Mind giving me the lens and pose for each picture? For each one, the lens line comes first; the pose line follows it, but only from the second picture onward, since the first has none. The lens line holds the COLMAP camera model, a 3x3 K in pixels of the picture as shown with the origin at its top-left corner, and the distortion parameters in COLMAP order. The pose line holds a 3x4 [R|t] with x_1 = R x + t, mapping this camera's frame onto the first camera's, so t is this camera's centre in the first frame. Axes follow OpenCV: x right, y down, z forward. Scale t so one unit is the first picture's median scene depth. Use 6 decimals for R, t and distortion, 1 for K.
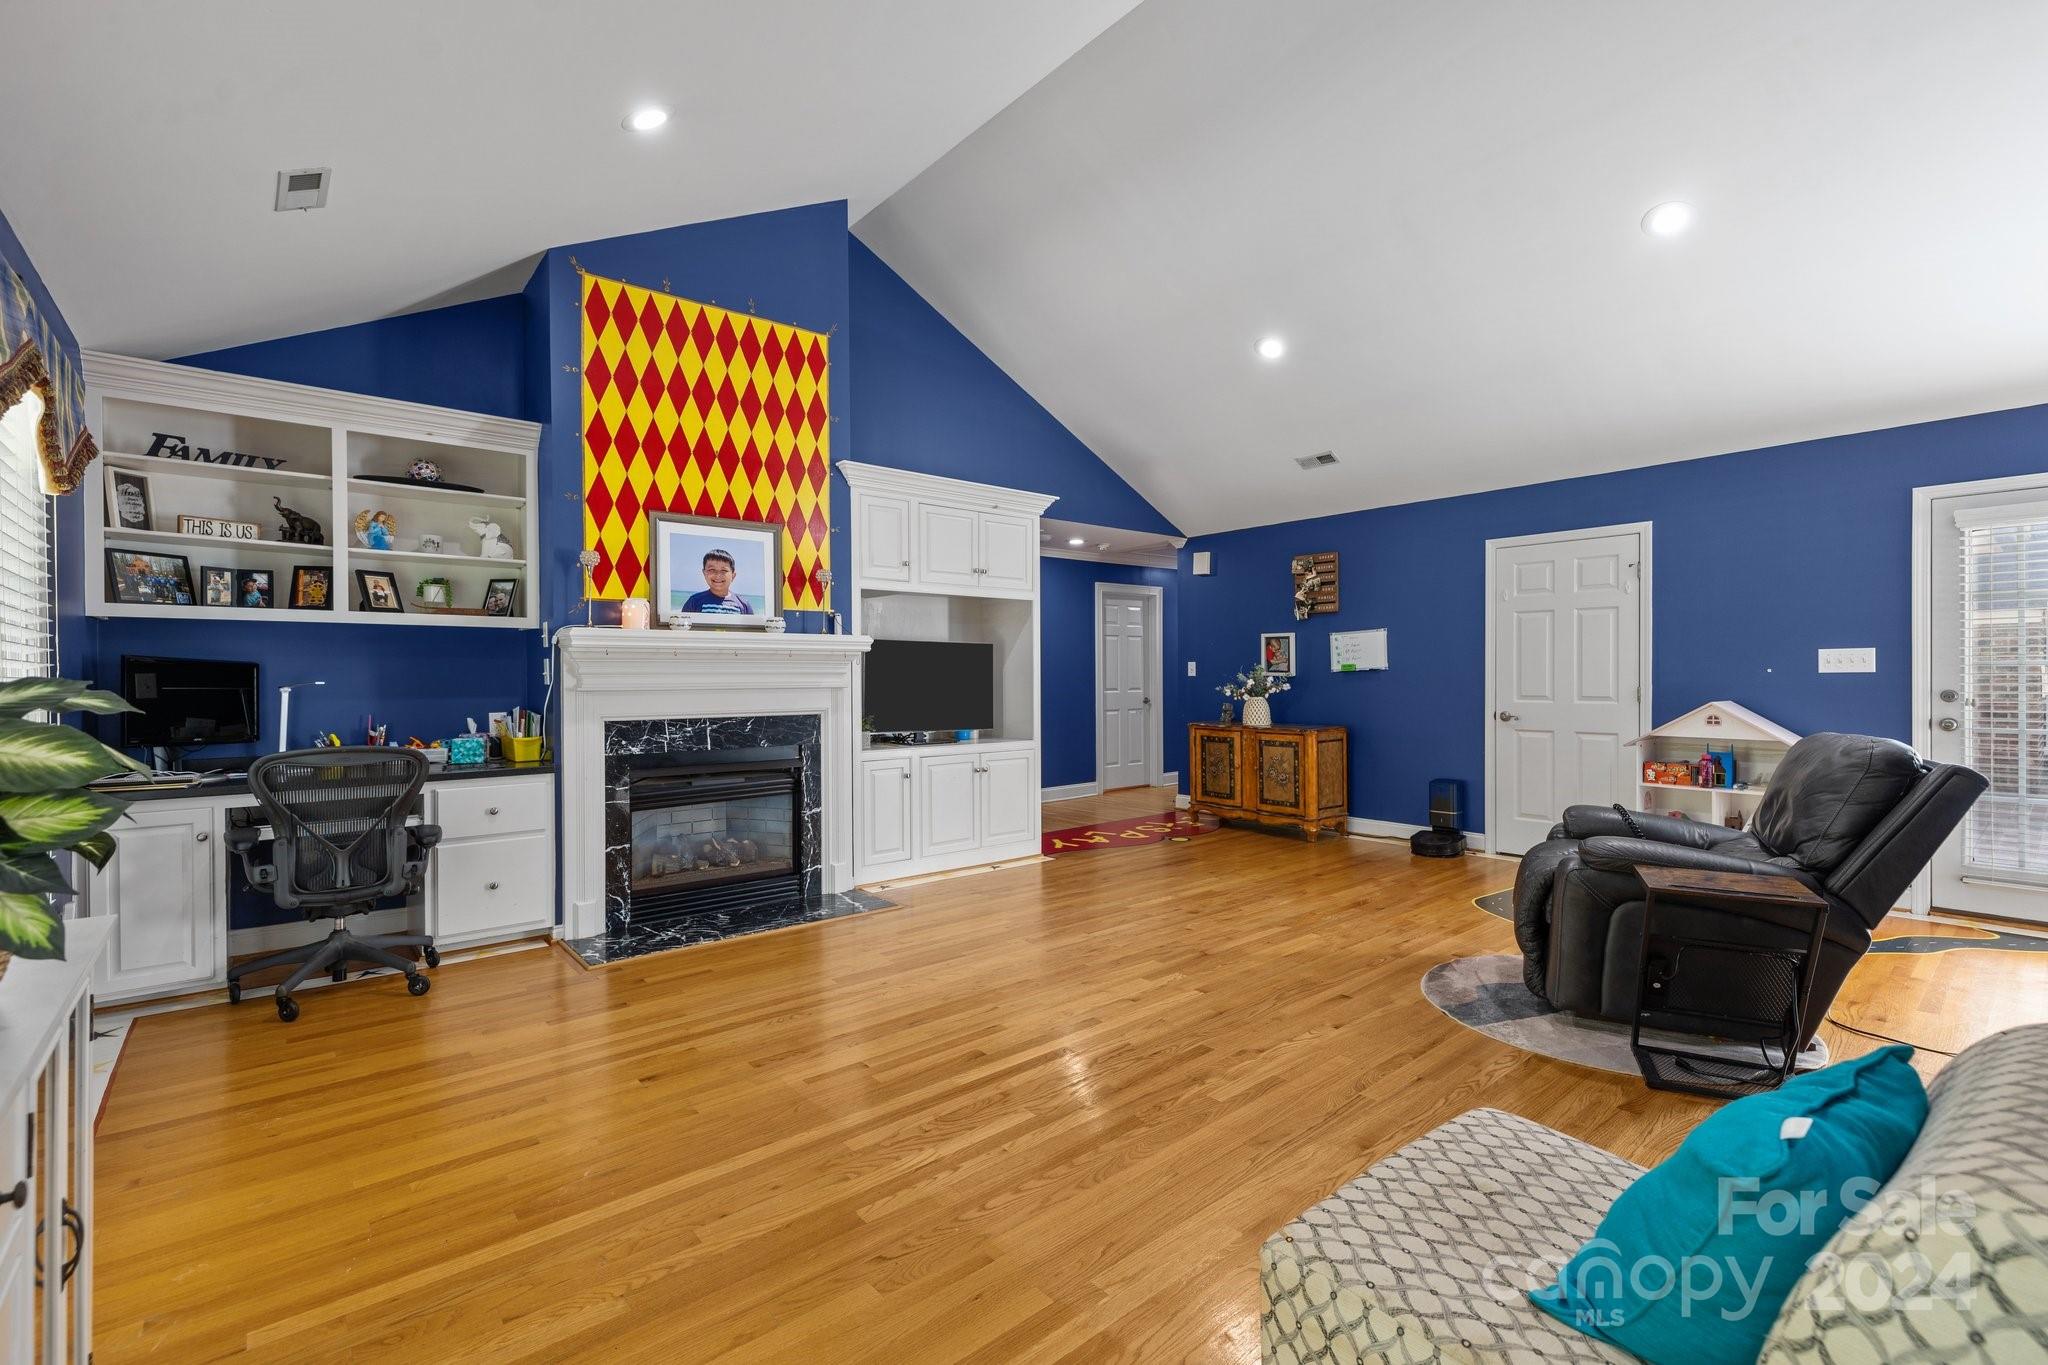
lens RADIAL K [[880.6, 0, 1024.5], [0, 880.6, 683.1], [0, 0, 1]] dist [0.000657, 0.000600]
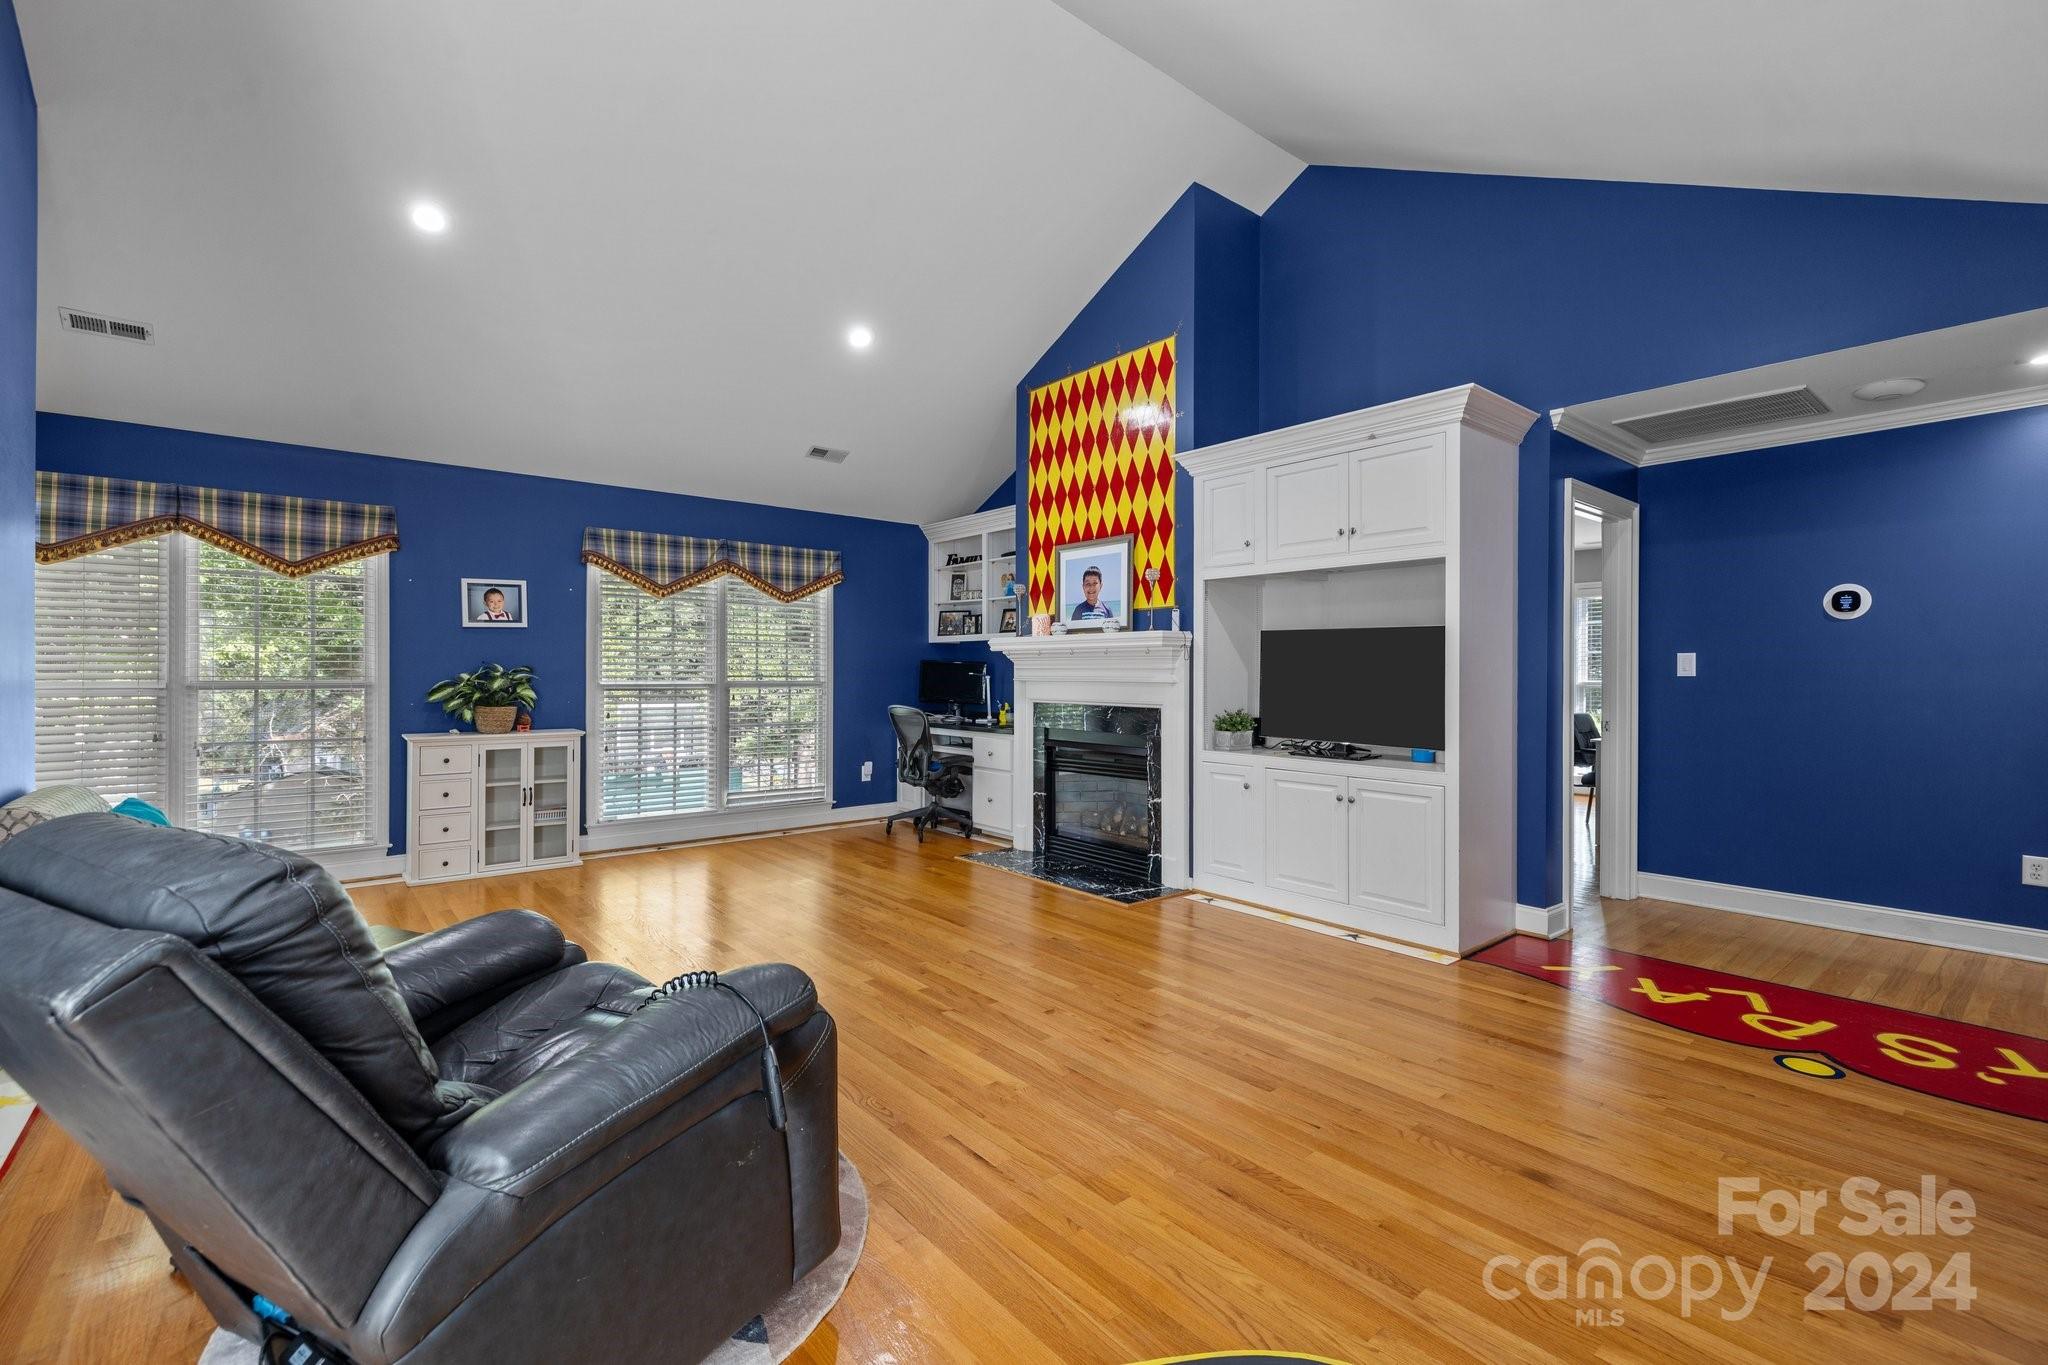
lens RADIAL K [[880.6, 0, 1014.9], [0, 880.6, 676.4], [0, 0, 1]] dist [0.000657, 0.000600]
pose [[-0.006737, 0.010332, -0.999924, 0.869331], [-0.011282, 0.999882, 0.010407, -0.011827], [0.999914, 0.011352, -0.006619, 0.906812]]
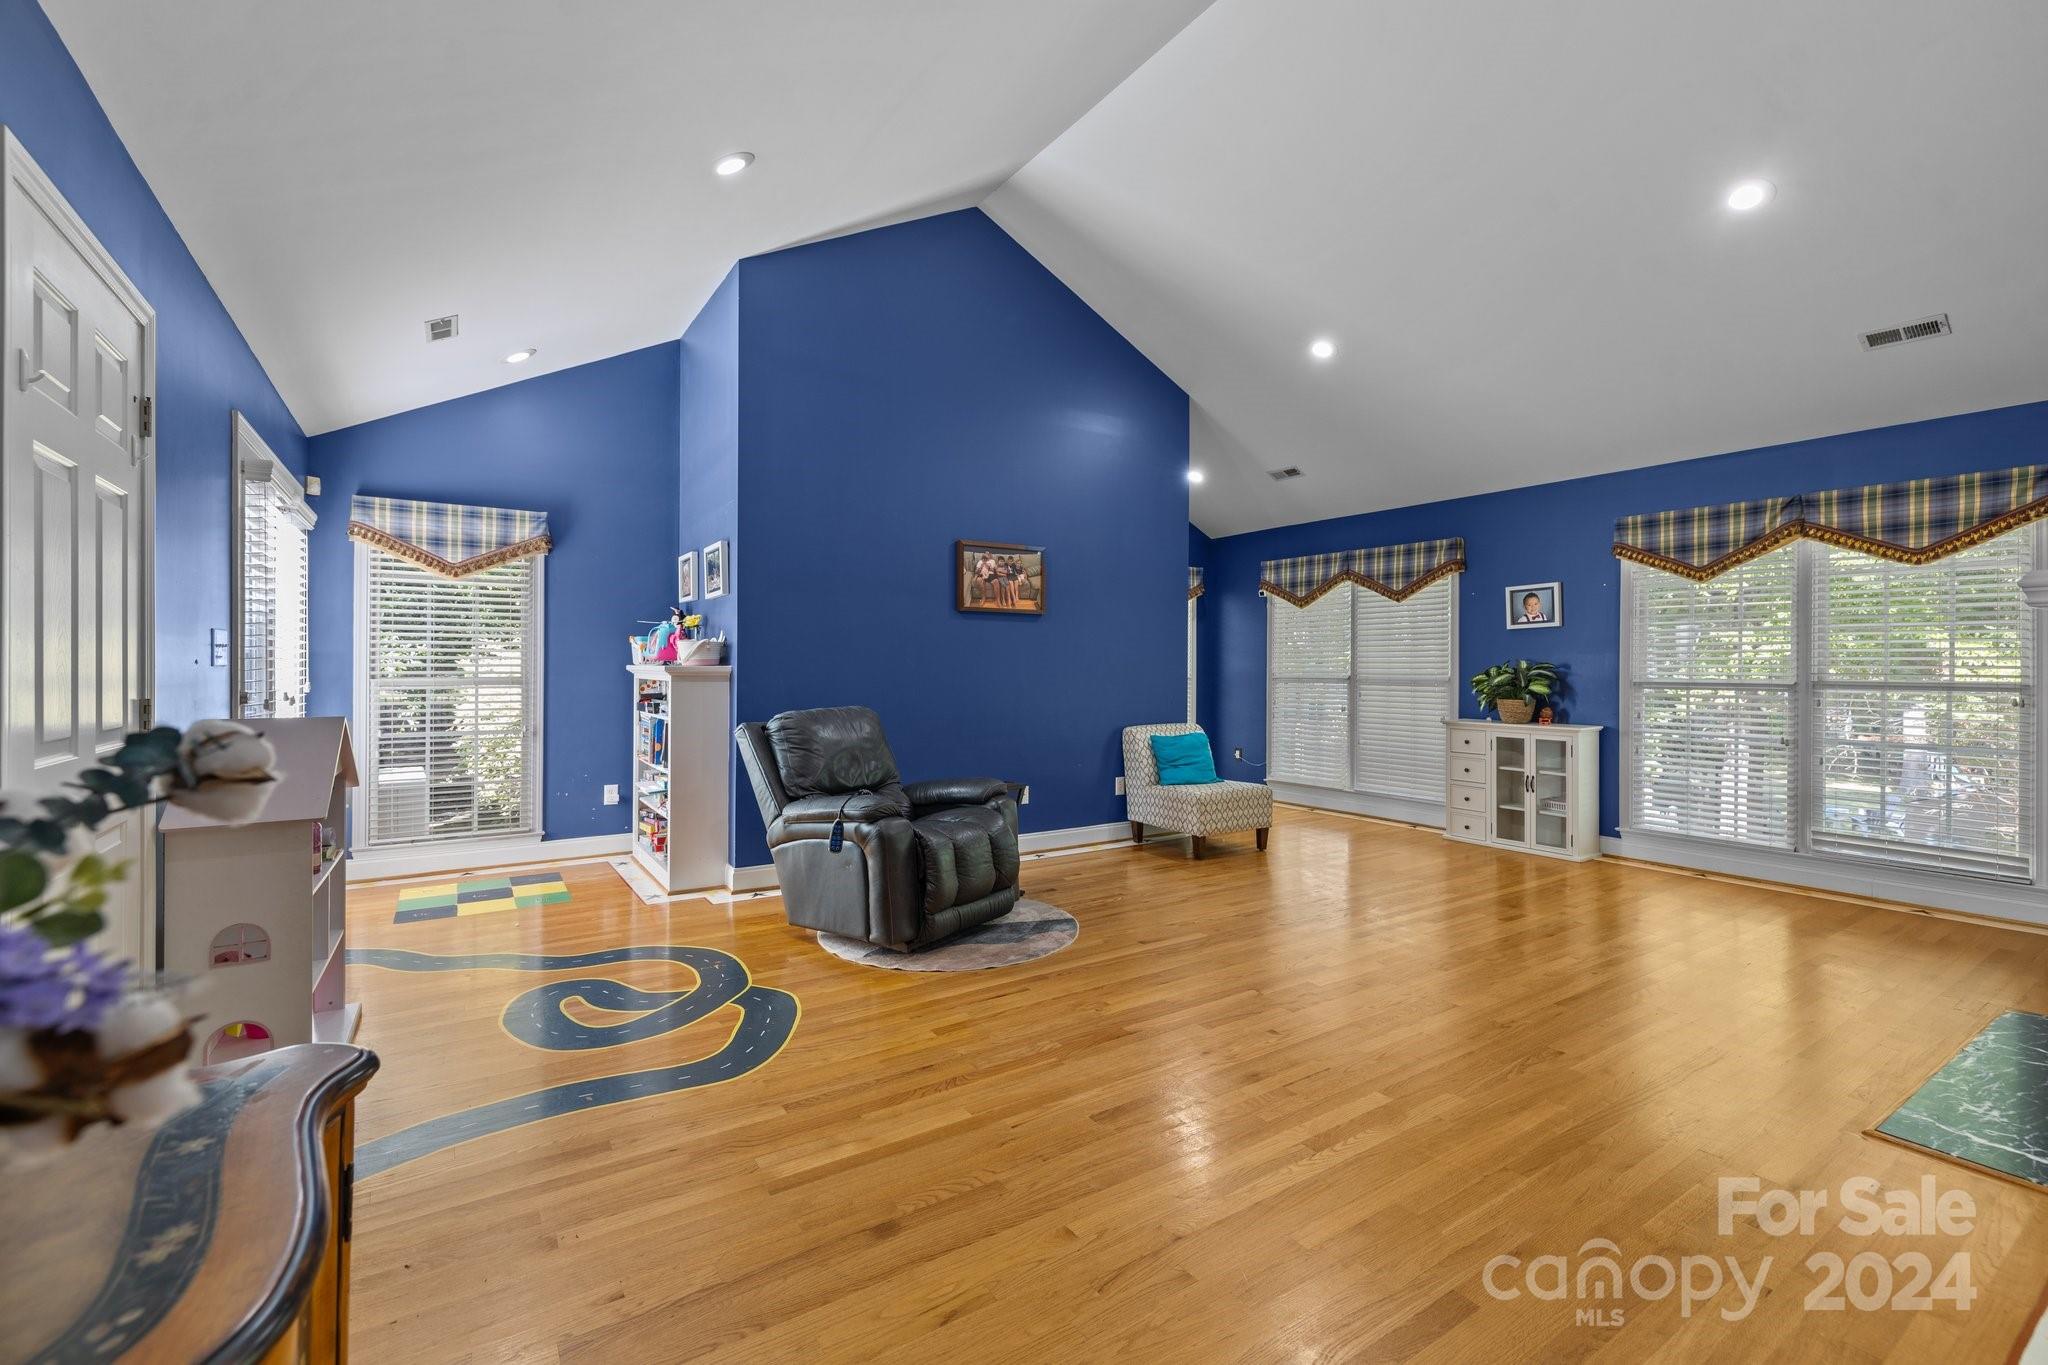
lens RADIAL K [[880.6, 0, 1014.3], [0, 880.6, 666.2], [0, 0, 1]] dist [0.000657, 0.000600]
pose [[-0.991984, 0.004552, 0.126285, 0.283791], [0.005545, 0.999956, 0.007520, -0.015123], [-0.126246, 0.008160, -0.991965, 1.593456]]
